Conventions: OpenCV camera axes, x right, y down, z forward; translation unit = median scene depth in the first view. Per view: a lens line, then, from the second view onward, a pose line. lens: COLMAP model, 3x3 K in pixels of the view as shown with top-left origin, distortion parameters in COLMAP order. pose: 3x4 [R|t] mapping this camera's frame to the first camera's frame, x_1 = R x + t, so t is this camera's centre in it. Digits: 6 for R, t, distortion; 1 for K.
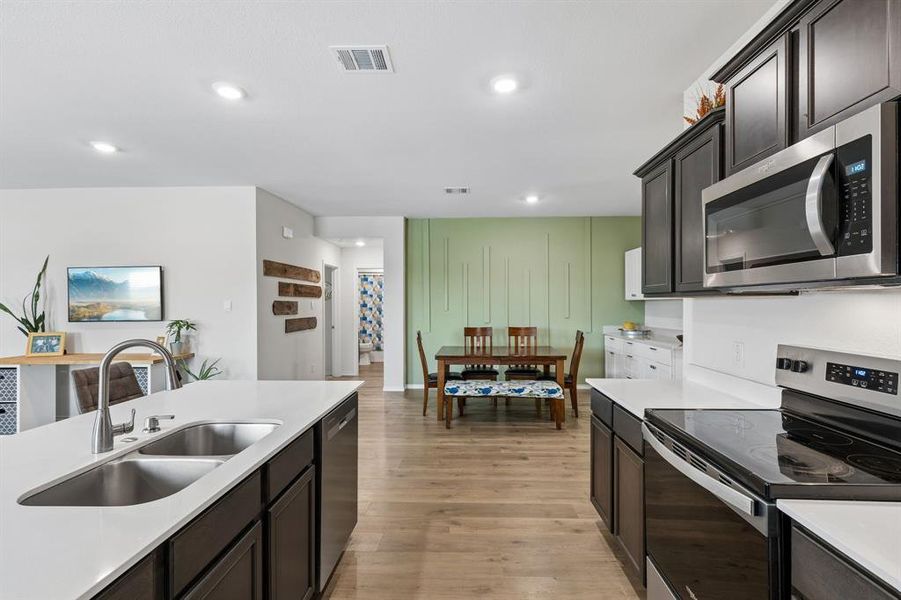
lens RADIAL K [[410.6, 0, 450.5], [0, 410.6, 300.0], [0, 0, 1]] dist [0.008060, 0.000470]
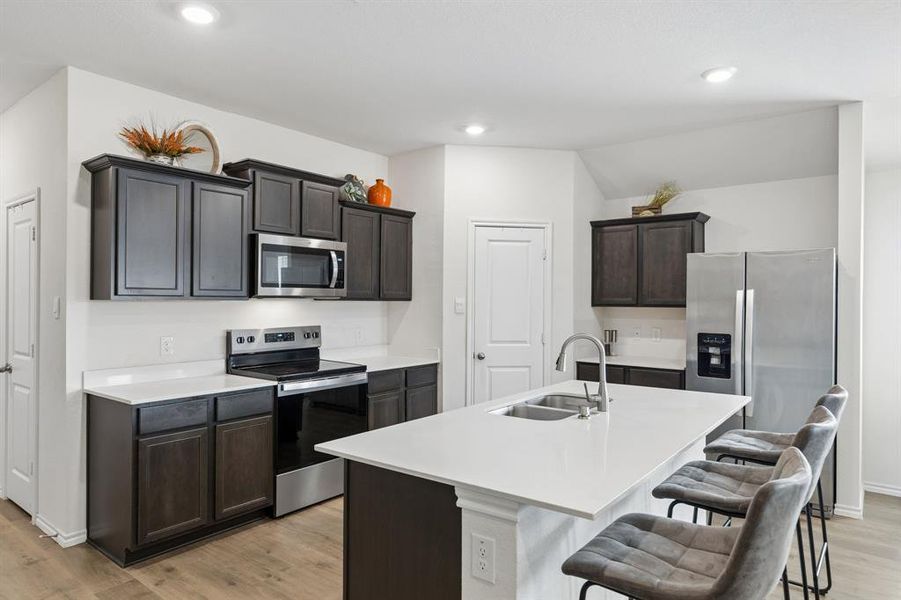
lens RADIAL K [[553.5, 0, 457.8], [0, 553.5, 298.4], [0, 0, 1]] dist [0.002322, 0.000464]
pose [[-0.819863, -0.002534, 0.572554, -0.363069], [-0.007323, 0.999955, -0.006060, -0.003978], [-0.572513, -0.009161, -0.819845, 0.683097]]
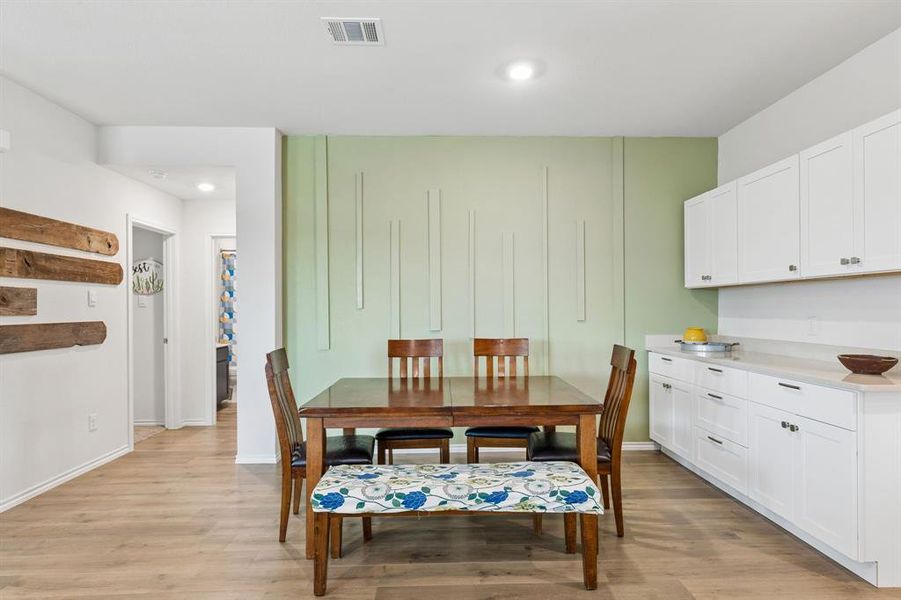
lens RADIAL K [[504.3, 0, 447.3], [0, 504.3, 304.9], [0, 0, 1]] dist [0.008630, 0.000284]
pose [[0.997376, -0.002108, 0.072362, 0.063482], [0.001914, 0.999994, 0.002753, 0.022230], [-0.072367, -0.002607, 0.997375, 0.383274]]
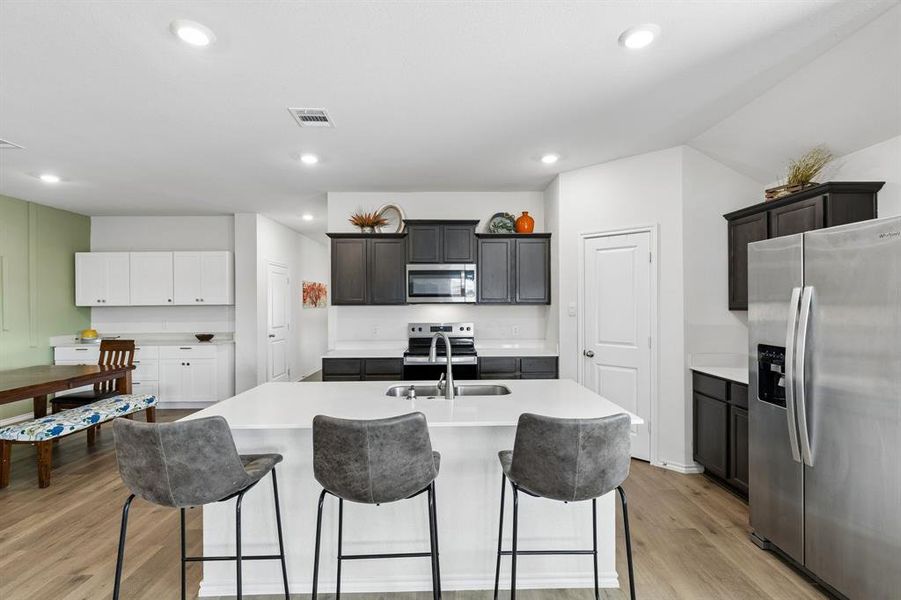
lens RADIAL K [[417.5, 0, 456.1], [0, 417.5, 304.6], [0, 0, 1]] dist [-0.012191, 0.000188]
pose [[-0.071384, 0.002114, 0.997447, -0.595023], [-0.001769, 0.999996, -0.002246, -0.003236], [-0.997447, -0.001925, -0.071380, 0.260092]]
